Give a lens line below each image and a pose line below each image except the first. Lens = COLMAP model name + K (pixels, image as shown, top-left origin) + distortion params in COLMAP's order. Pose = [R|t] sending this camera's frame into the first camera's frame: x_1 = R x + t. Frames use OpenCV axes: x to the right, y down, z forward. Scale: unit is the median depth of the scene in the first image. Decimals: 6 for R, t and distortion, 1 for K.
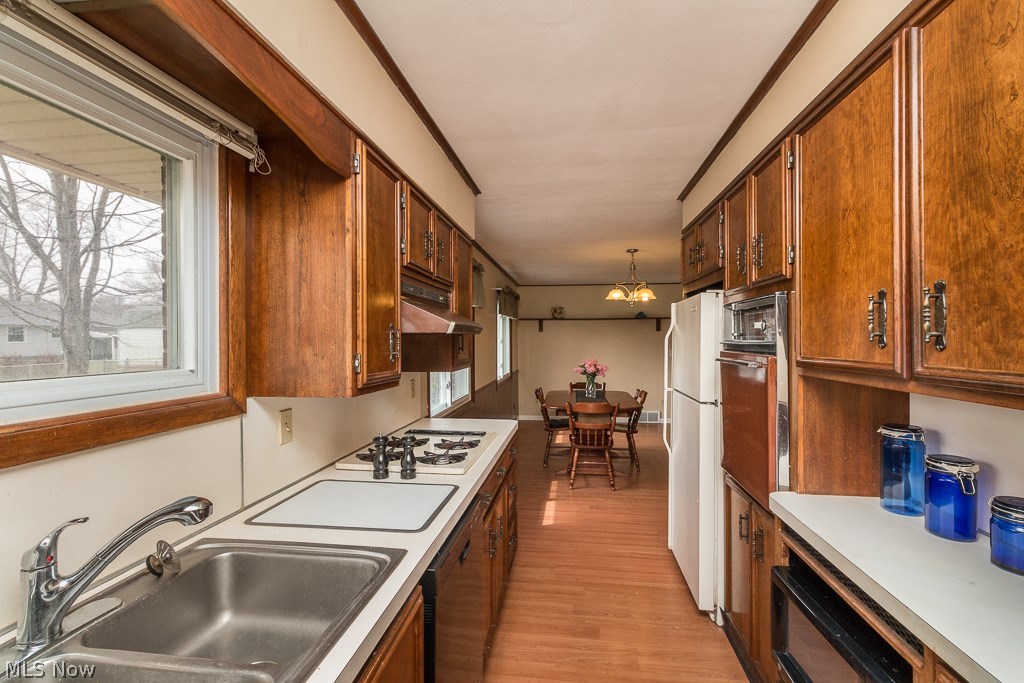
lens RADIAL K [[473.4, 0, 512.1], [0, 473.4, 339.5], [0, 0, 1]] dist [0.002430, 0.000340]
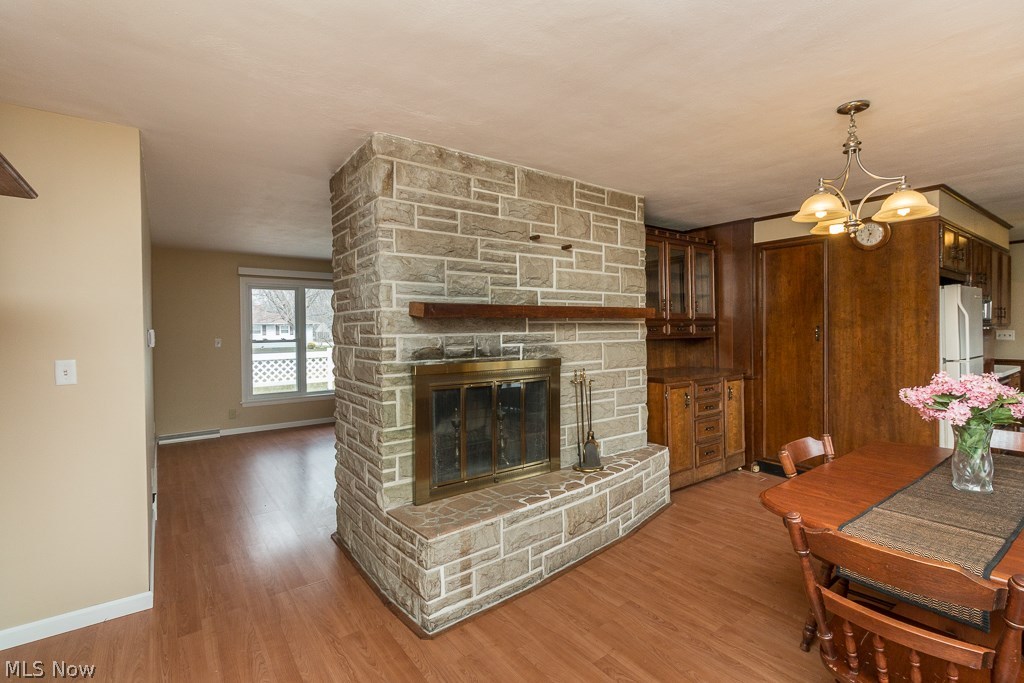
lens RADIAL K [[479.7, 0, 529.4], [0, 479.7, 332.1], [0, 0, 1]] dist [-0.001794, 0.000137]
pose [[-0.717123, 0.003893, 0.696936, 0.553825], [0.013731, 0.999869, 0.008544, 0.032352], [-0.696811, 0.015696, -0.717083, 5.182082]]
